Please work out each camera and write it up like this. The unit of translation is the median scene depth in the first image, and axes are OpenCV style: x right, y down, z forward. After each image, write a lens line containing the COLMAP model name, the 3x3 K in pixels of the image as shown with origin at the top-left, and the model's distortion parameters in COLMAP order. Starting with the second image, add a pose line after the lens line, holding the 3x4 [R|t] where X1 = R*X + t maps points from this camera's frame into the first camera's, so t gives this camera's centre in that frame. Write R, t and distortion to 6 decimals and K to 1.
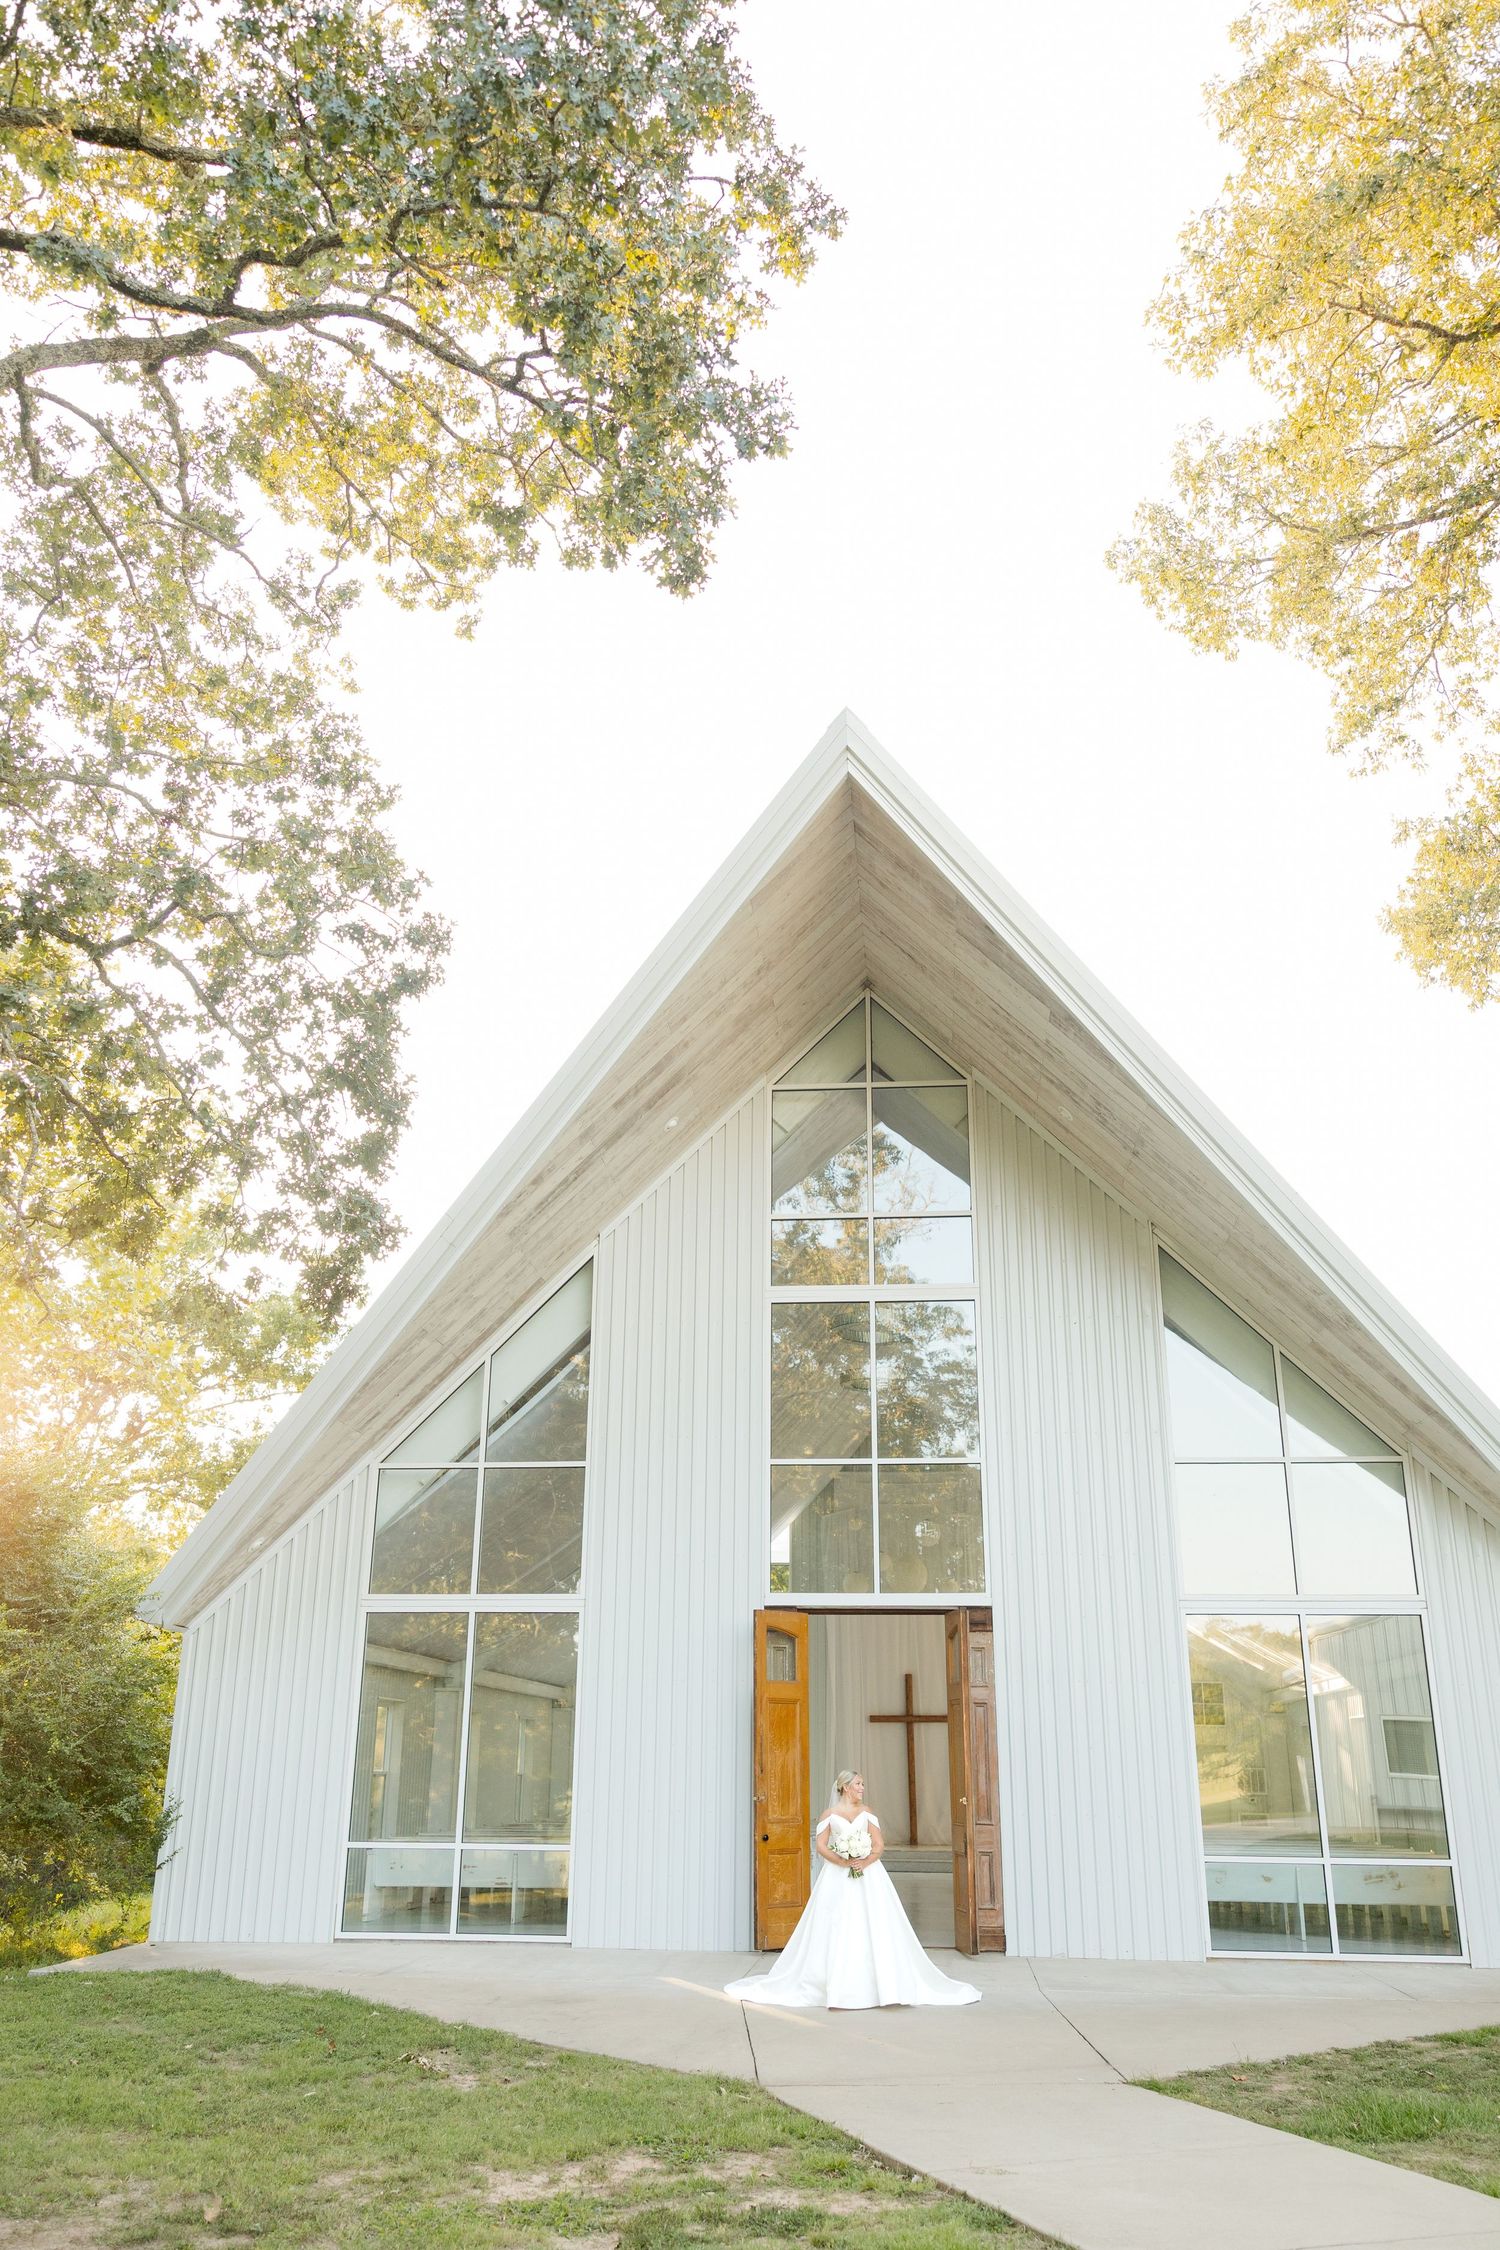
lens RADIAL K [[1827.0, 0, 743.1], [0, 1827.0, 1103.6], [0, 0, 1]] dist [0.005130, 0.018403]
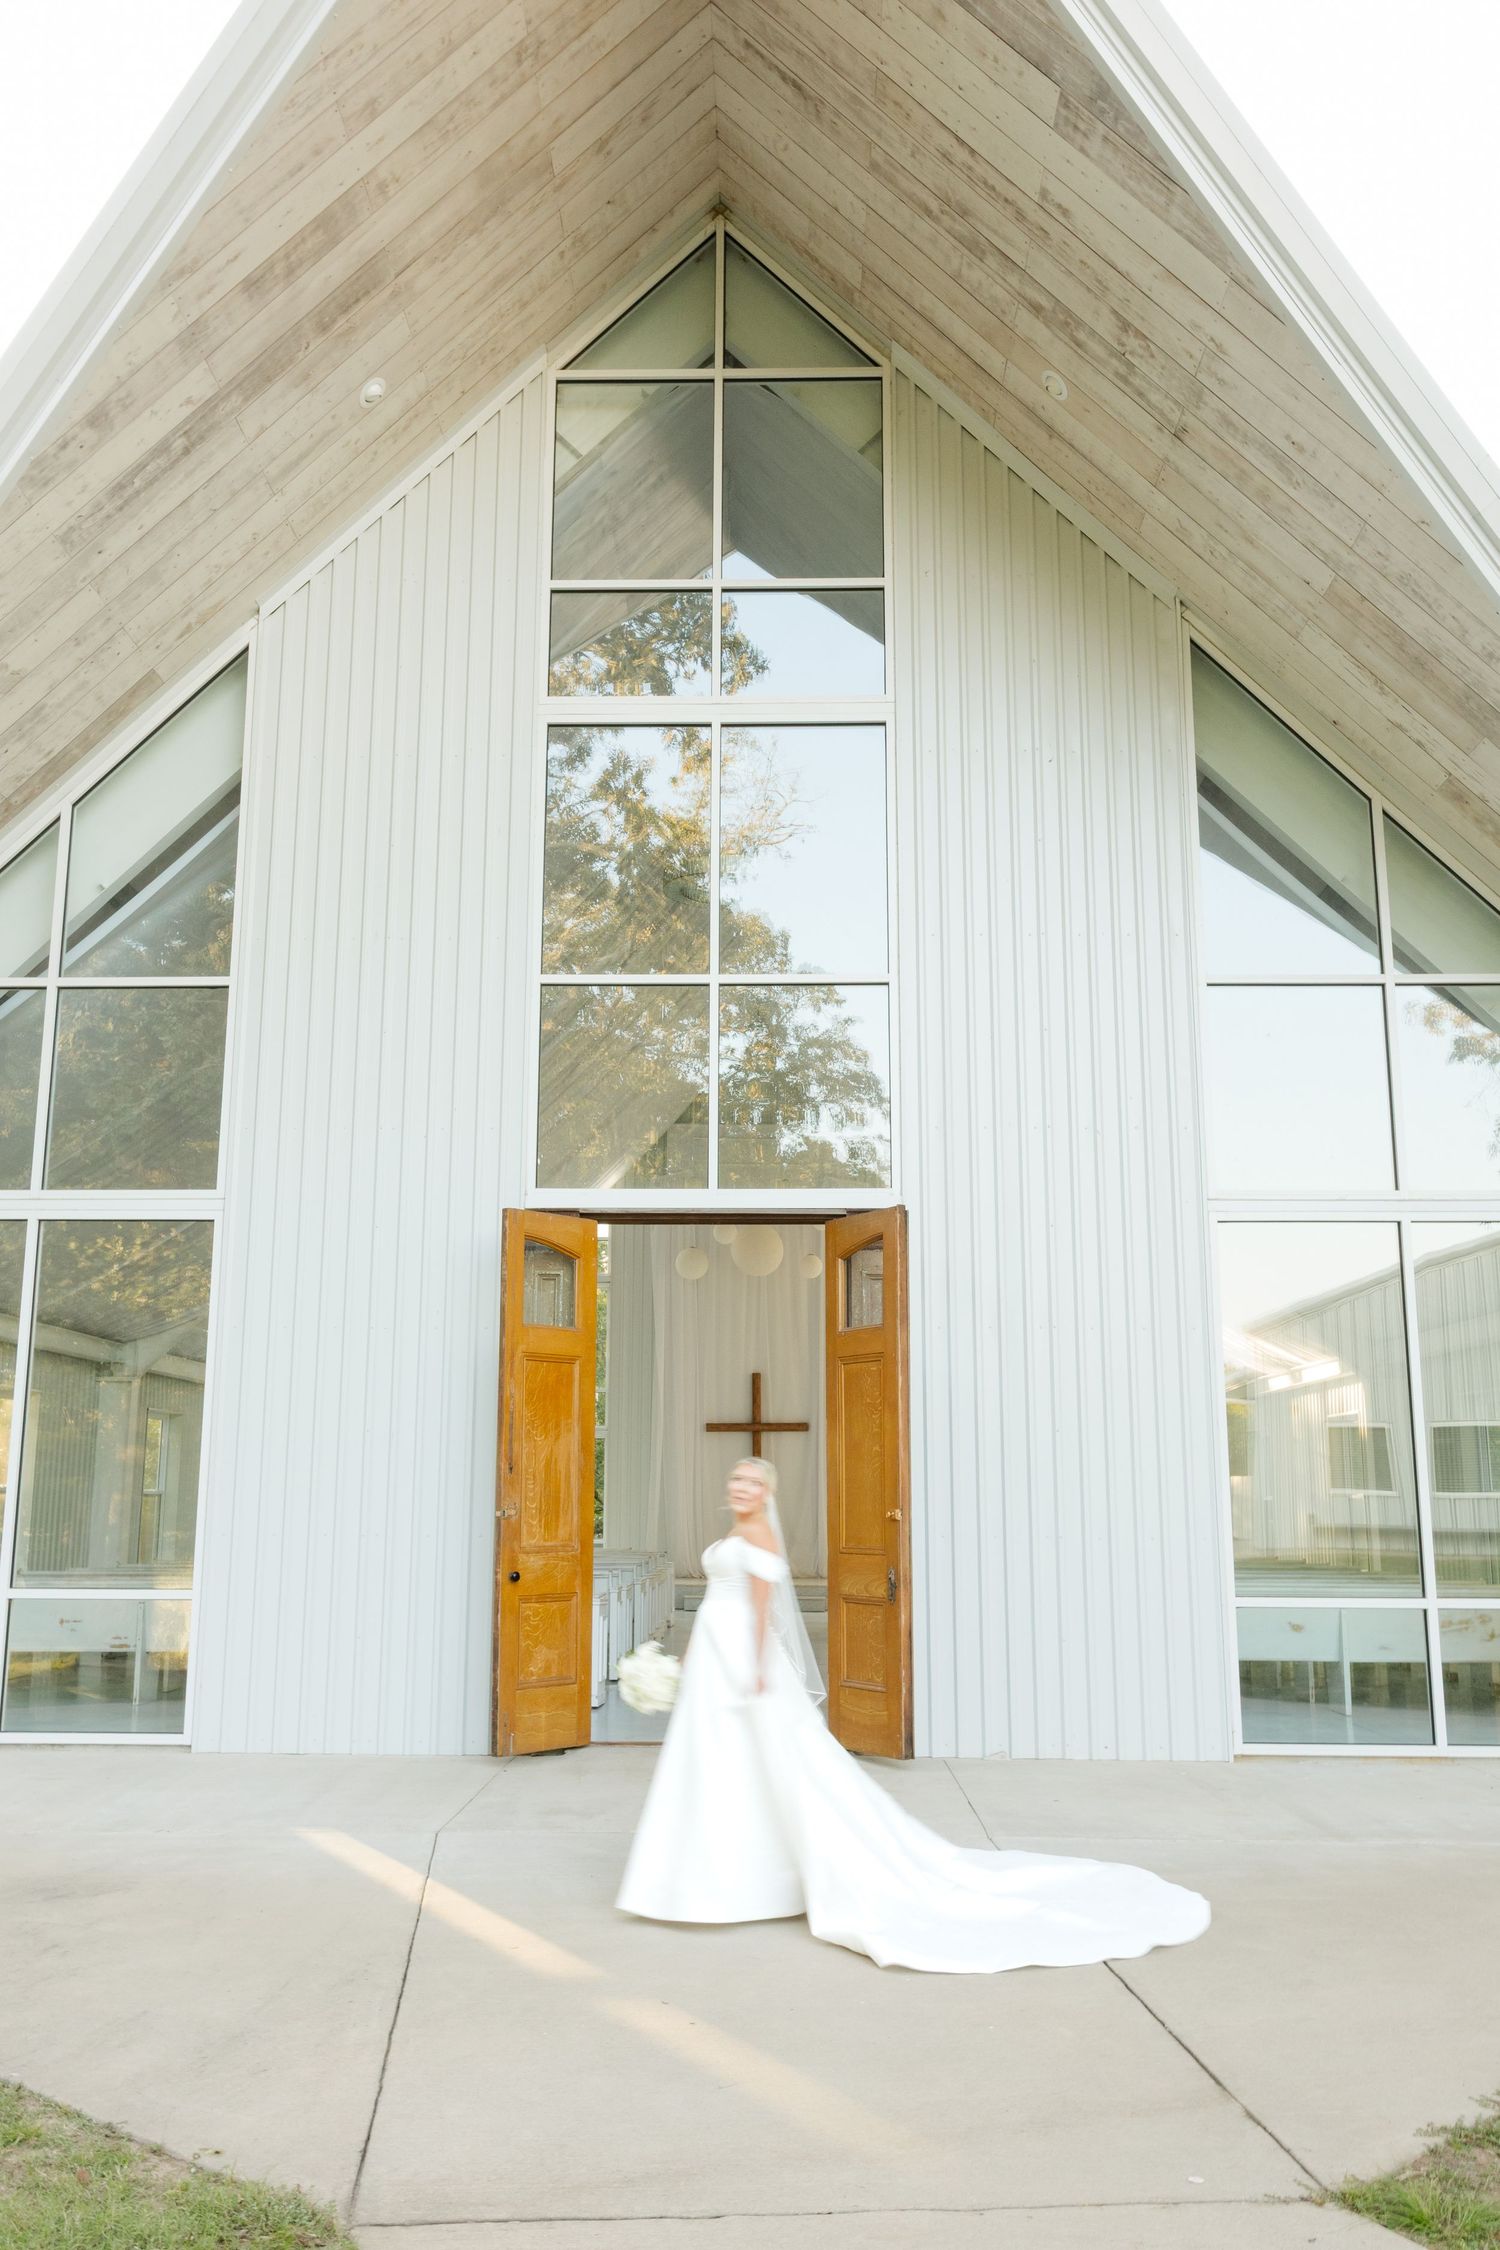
lens RADIAL K [[1827.0, 0, 752.0], [0, 1827.0, 1144.4], [0, 0, 1]] dist [0.005130, 0.018403]
pose [[0.996369, 0.011347, 0.084376, 0.034286], [-0.024344, 0.987669, 0.154653, 0.156039], [-0.081581, -0.156145, 0.984359, 0.397783]]
